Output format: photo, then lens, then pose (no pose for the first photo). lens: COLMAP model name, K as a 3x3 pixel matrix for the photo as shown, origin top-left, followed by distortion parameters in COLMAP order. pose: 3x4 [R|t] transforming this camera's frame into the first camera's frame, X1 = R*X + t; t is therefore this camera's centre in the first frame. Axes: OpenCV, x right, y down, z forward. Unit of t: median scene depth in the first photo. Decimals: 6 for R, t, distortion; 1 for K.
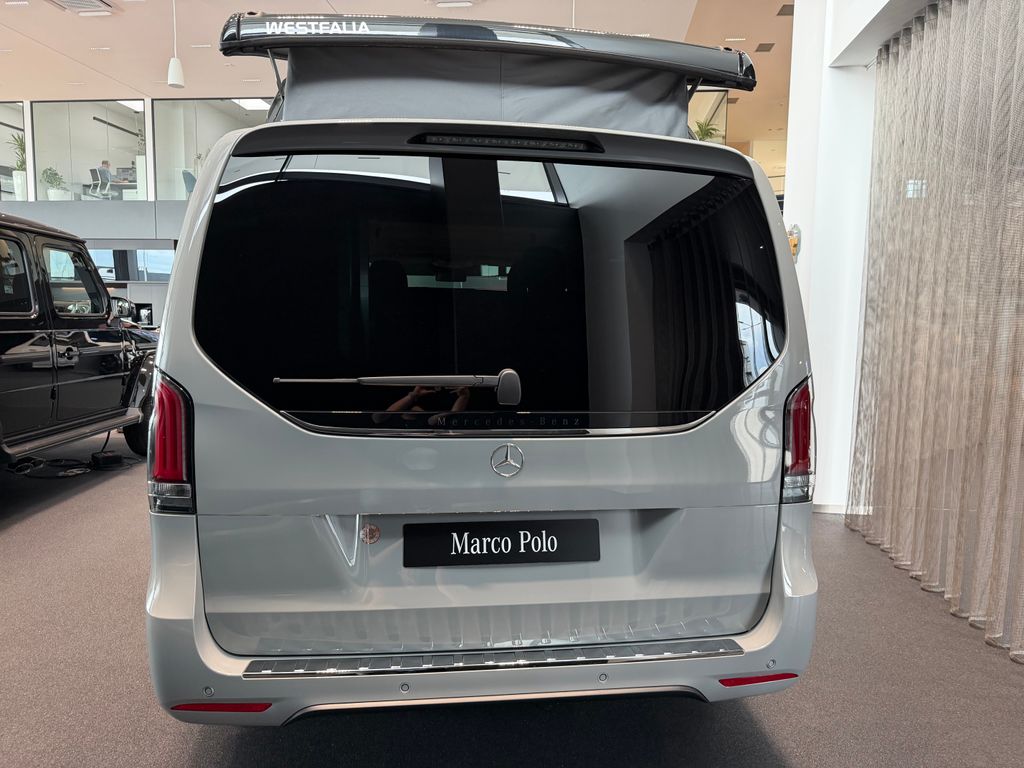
lens RADIAL K [[747.6, 0, 519.1], [0, 747.6, 387.7], [0, 0, 1]] dist [-0.002745, -0.006982]
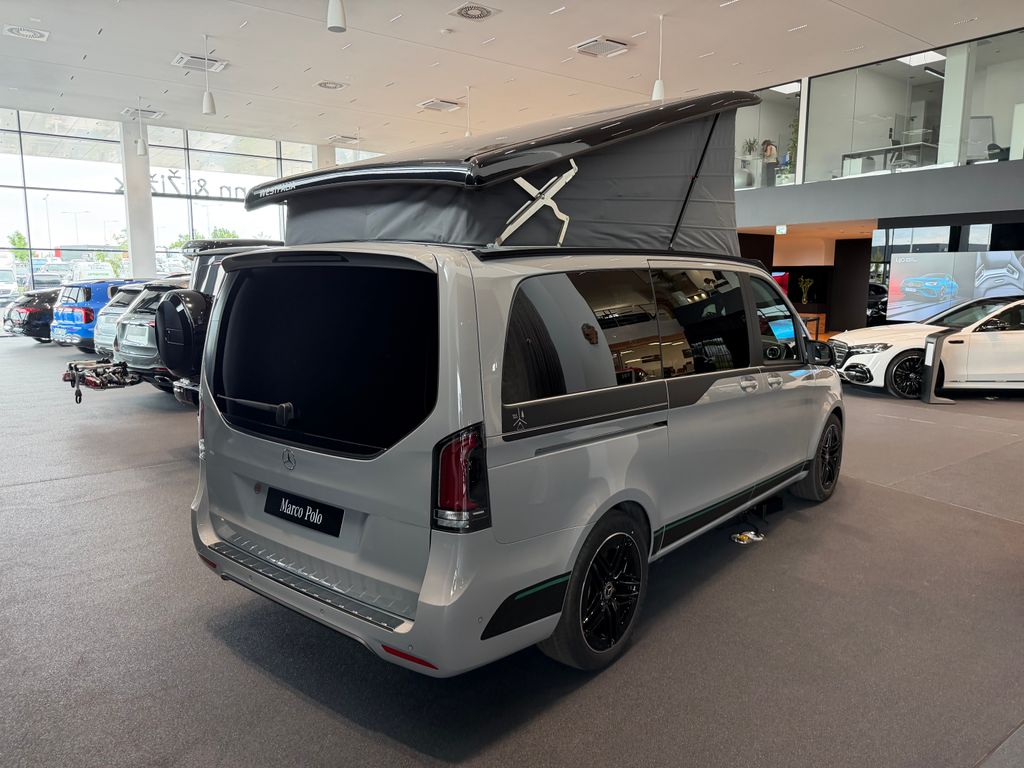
lens RADIAL K [[852.3, 0, 511.3], [0, 852.3, 431.3], [0, 0, 1]] dist [-0.006202, -0.005360]
pose [[0.623837, 0.127692, -0.771053, 1.610694], [-0.078729, 0.991812, 0.100554, -0.177104], [0.777579, -0.002025, 0.628782, 0.200395]]
